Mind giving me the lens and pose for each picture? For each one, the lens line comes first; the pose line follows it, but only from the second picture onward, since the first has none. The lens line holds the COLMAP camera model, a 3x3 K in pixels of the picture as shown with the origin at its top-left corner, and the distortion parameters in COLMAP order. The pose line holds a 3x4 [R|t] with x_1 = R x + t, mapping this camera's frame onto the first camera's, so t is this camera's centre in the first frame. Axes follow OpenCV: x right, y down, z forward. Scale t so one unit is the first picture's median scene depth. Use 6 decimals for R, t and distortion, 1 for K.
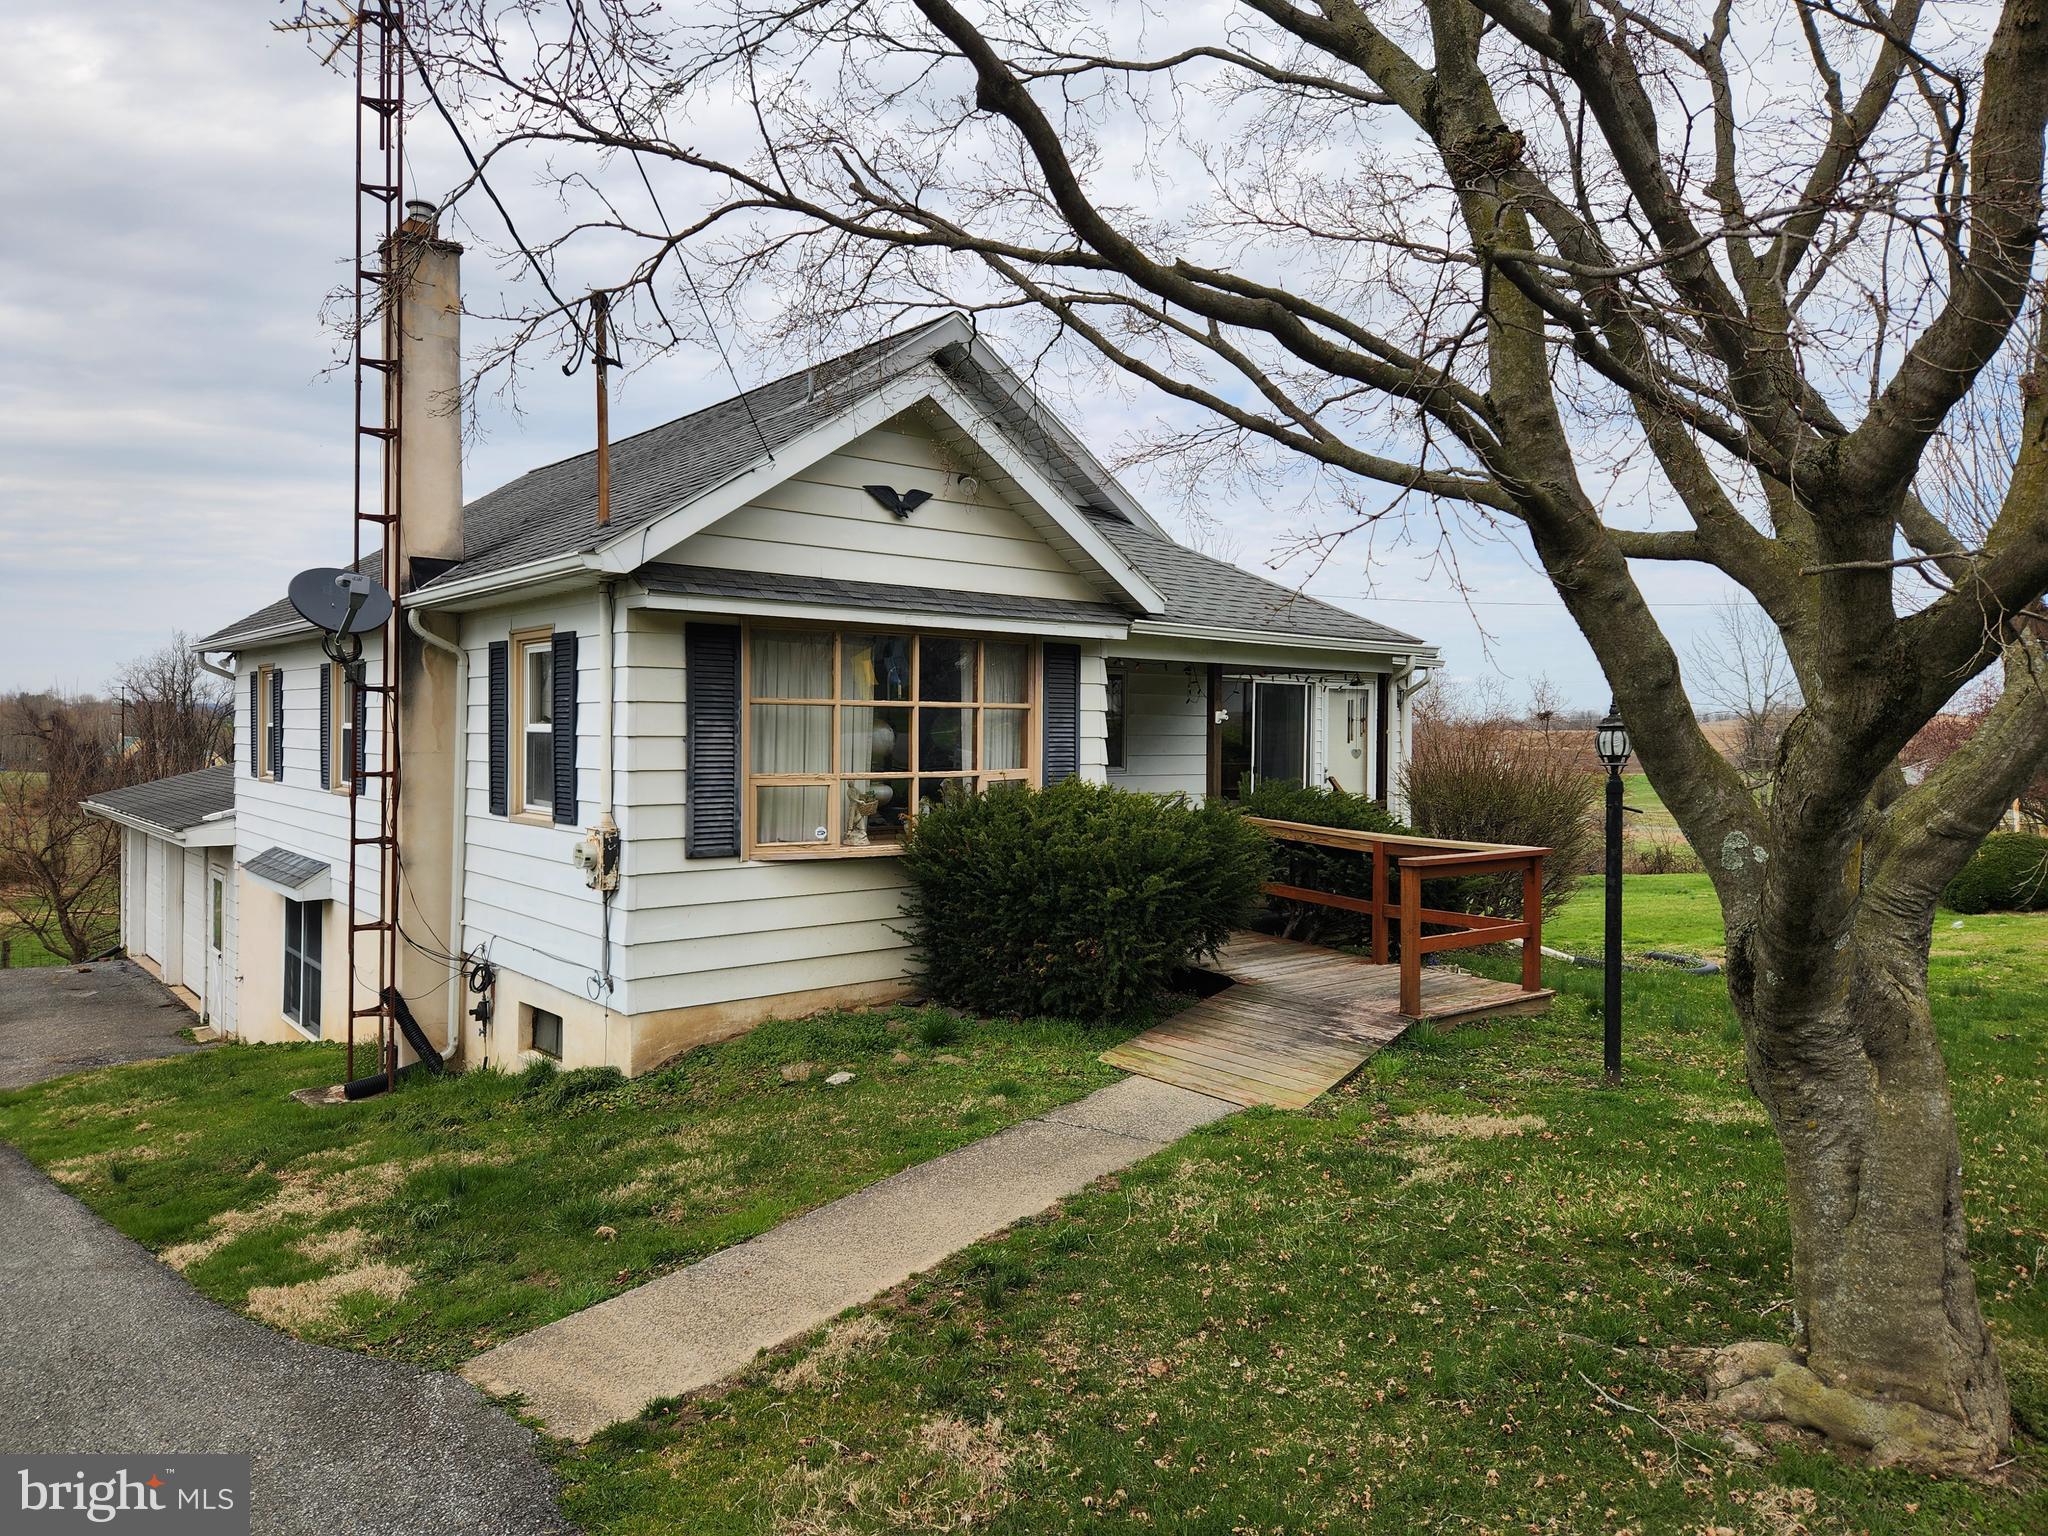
lens RADIAL K [[1378.2, 0, 1030.1], [0, 1378.2, 751.6], [0, 0, 1]] dist [0.059388, -0.062539]
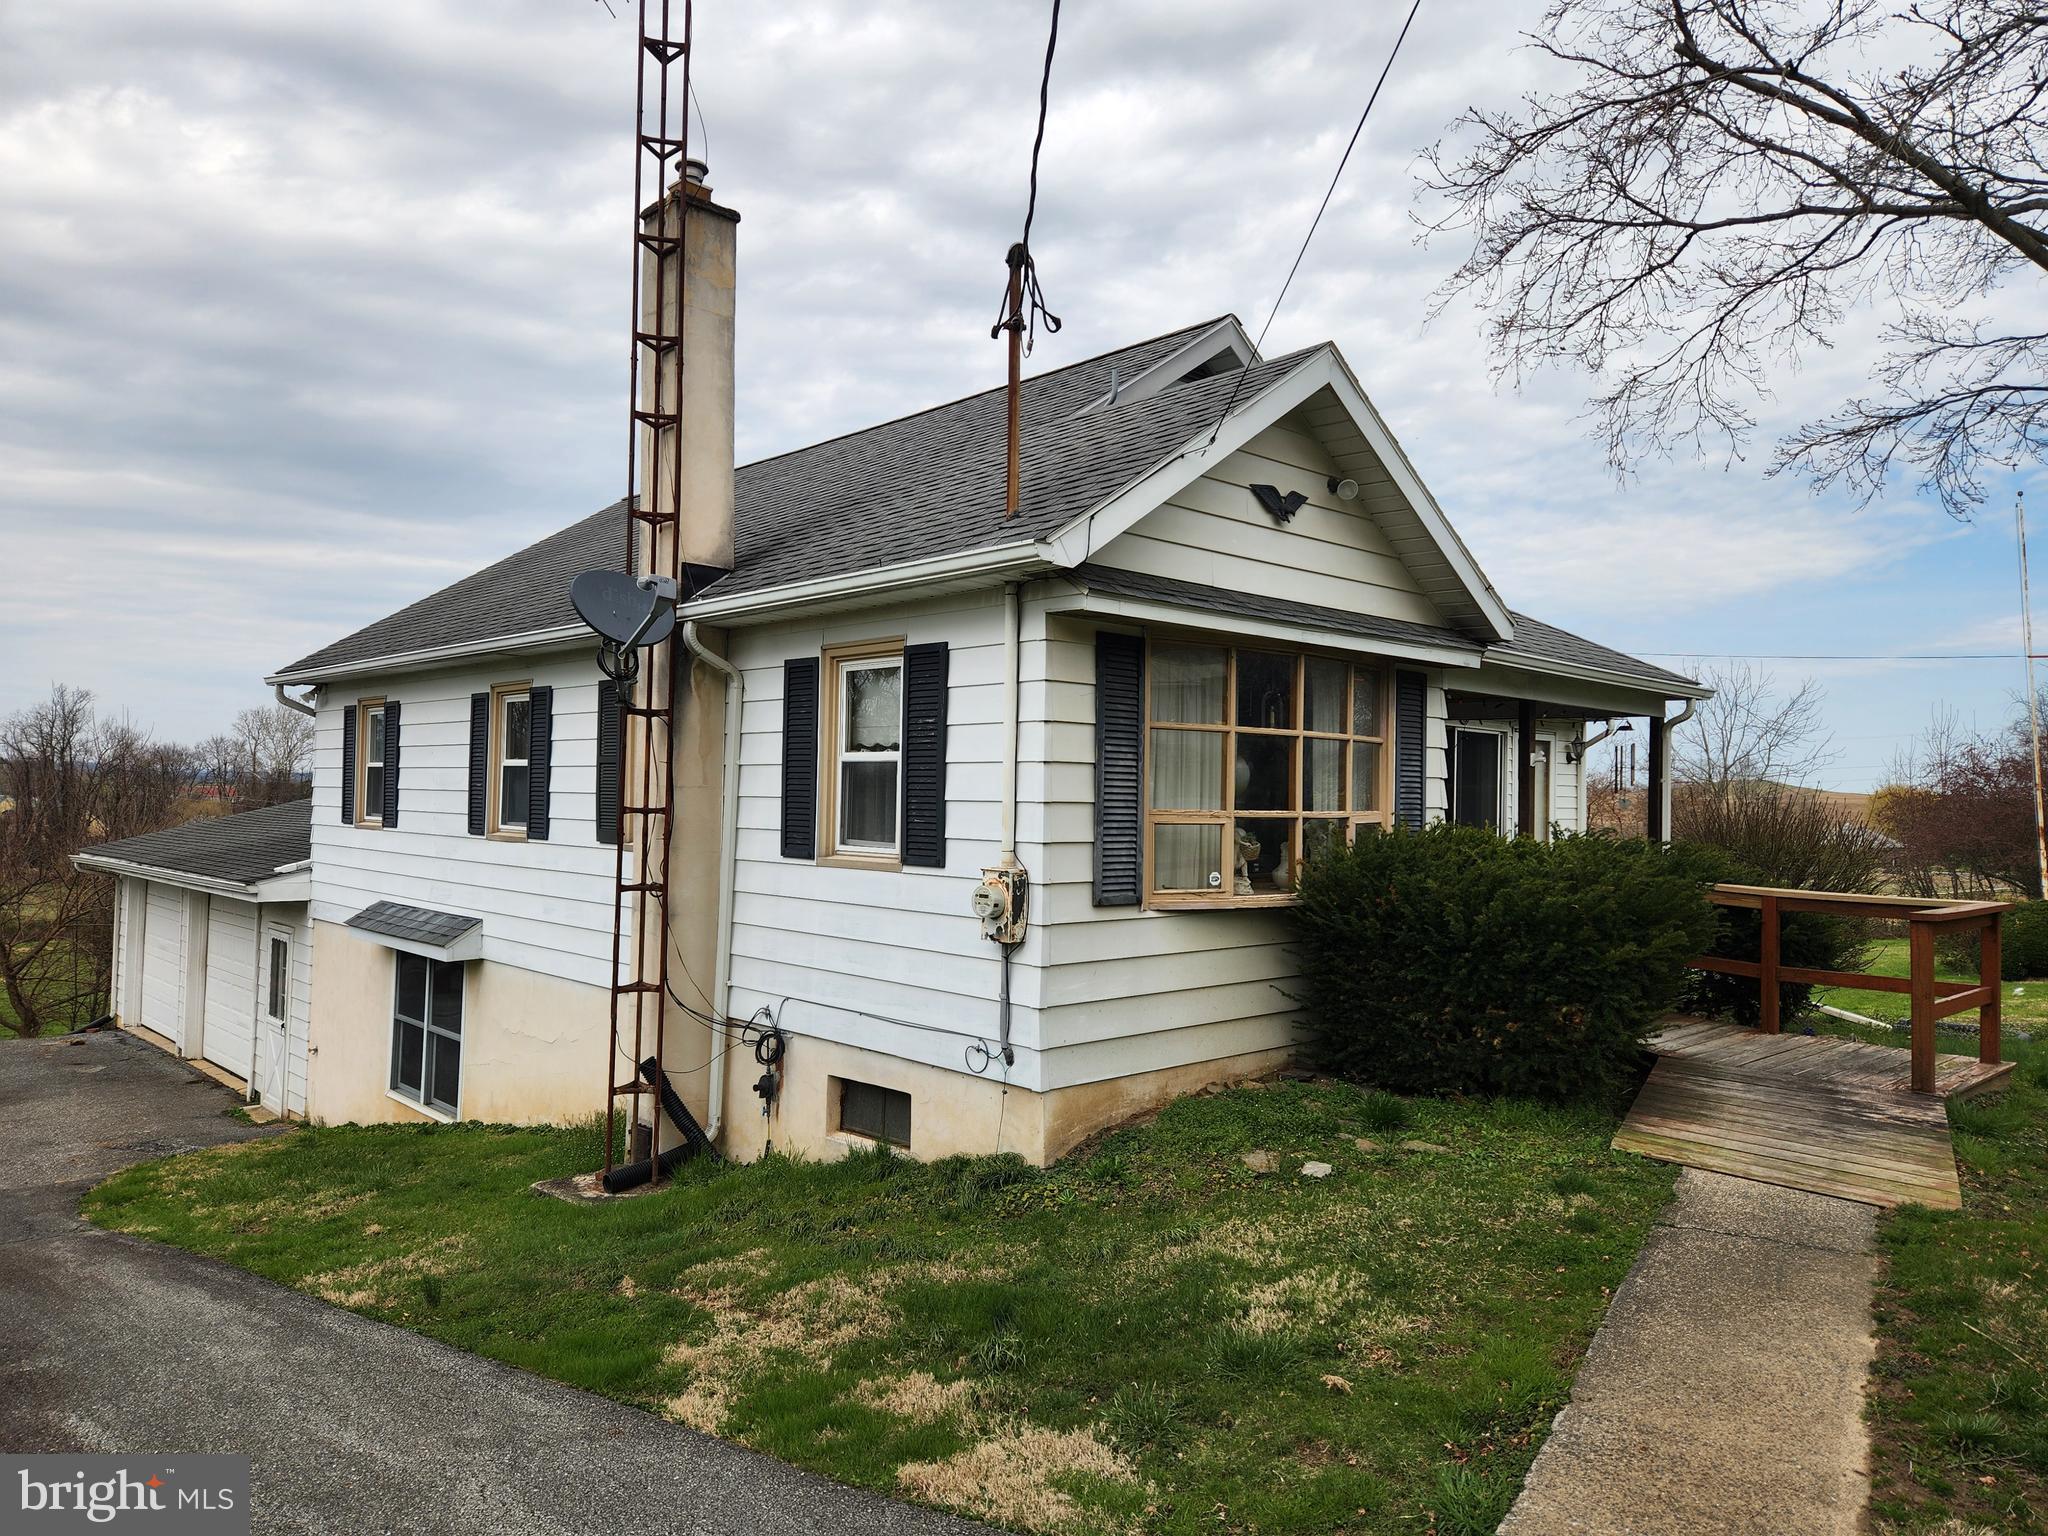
lens RADIAL K [[1379.6, 0, 1024.0], [0, 1379.6, 768.0], [0, 0, 1]] dist [0.073020, -0.063420]
pose [[0.998048, 0.010706, 0.061520, -0.319265], [-0.008431, 0.999275, -0.037125, 0.022069], [-0.061873, 0.036534, 0.997415, 0.138584]]
